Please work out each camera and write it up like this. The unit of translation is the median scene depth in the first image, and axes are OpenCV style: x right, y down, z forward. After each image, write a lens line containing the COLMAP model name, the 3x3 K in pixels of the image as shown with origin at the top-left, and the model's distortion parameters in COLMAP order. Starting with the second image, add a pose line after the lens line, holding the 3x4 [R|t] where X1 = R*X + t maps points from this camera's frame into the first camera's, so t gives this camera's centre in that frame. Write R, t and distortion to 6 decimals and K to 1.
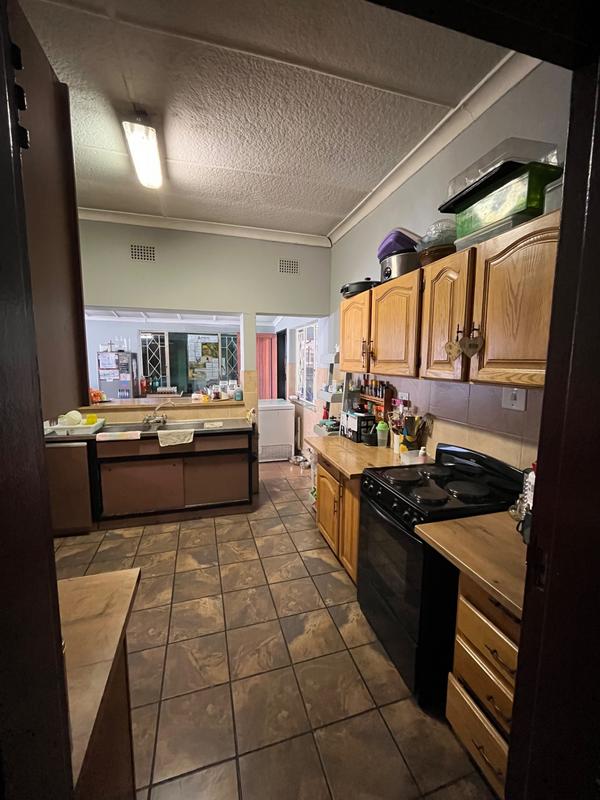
lens RADIAL K [[326.4, 0, 301.3], [0, 326.4, 398.1], [0, 0, 1]] dist [-0.001398, -0.000318]
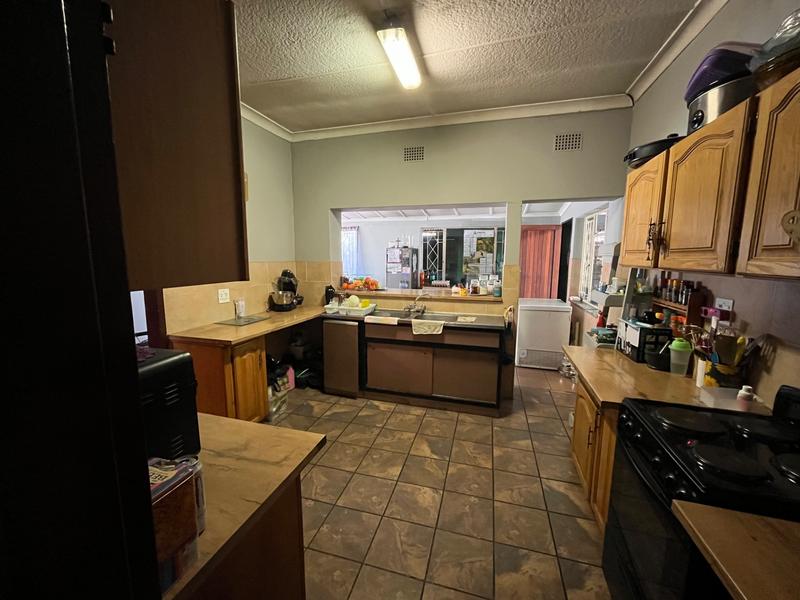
lens RADIAL K [[326.4, 0, 397.4], [0, 326.4, 299.9], [0, 0, 1]] dist [-0.001398, -0.000318]
pose [[0.837076, 0.071839, -0.542349, 0.110751], [-0.063825, 0.997395, 0.033604, 0.004818], [0.543350, 0.006486, 0.839481, 0.082642]]
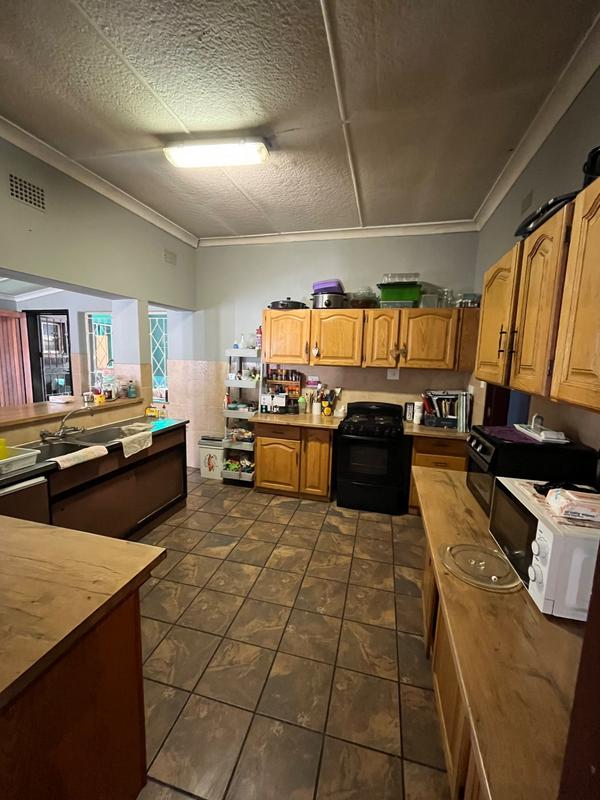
lens RADIAL K [[326.4, 0, 300.3], [0, 326.4, 398.1], [0, 0, 1]] dist [-0.001398, -0.000318]
pose [[0.519446, -0.105466, 0.847970, -1.009084], [0.075303, 0.994143, 0.077518, -0.037465], [-0.851179, 0.023588, 0.524345, 0.215130]]
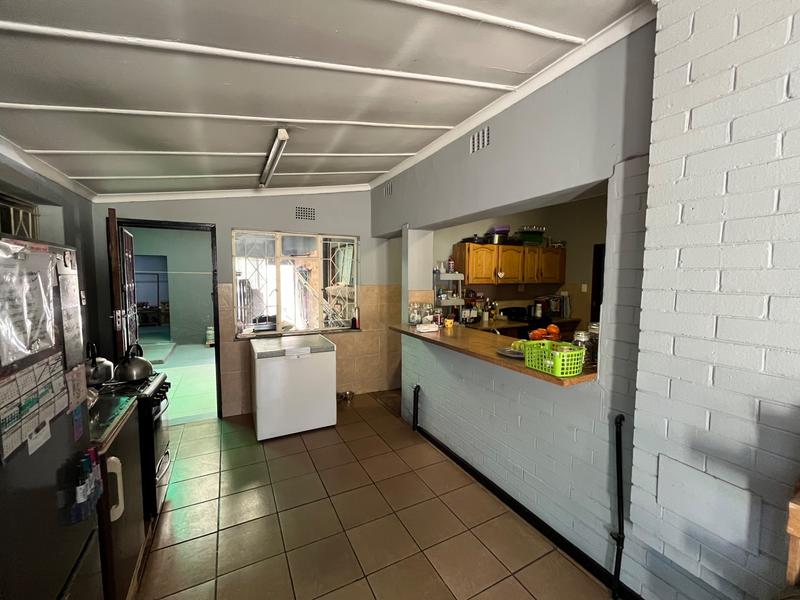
lens RADIAL K [[326.4, 0, 399.0], [0, 326.4, 299.8], [0, 0, 1]] dist [-0.001398, -0.000318]
pose [[-0.187823, -0.083825, 0.978619, -1.566944], [0.109511, 0.988352, 0.105677, -0.239296], [-0.976079, 0.127018, -0.176455, 1.786261]]
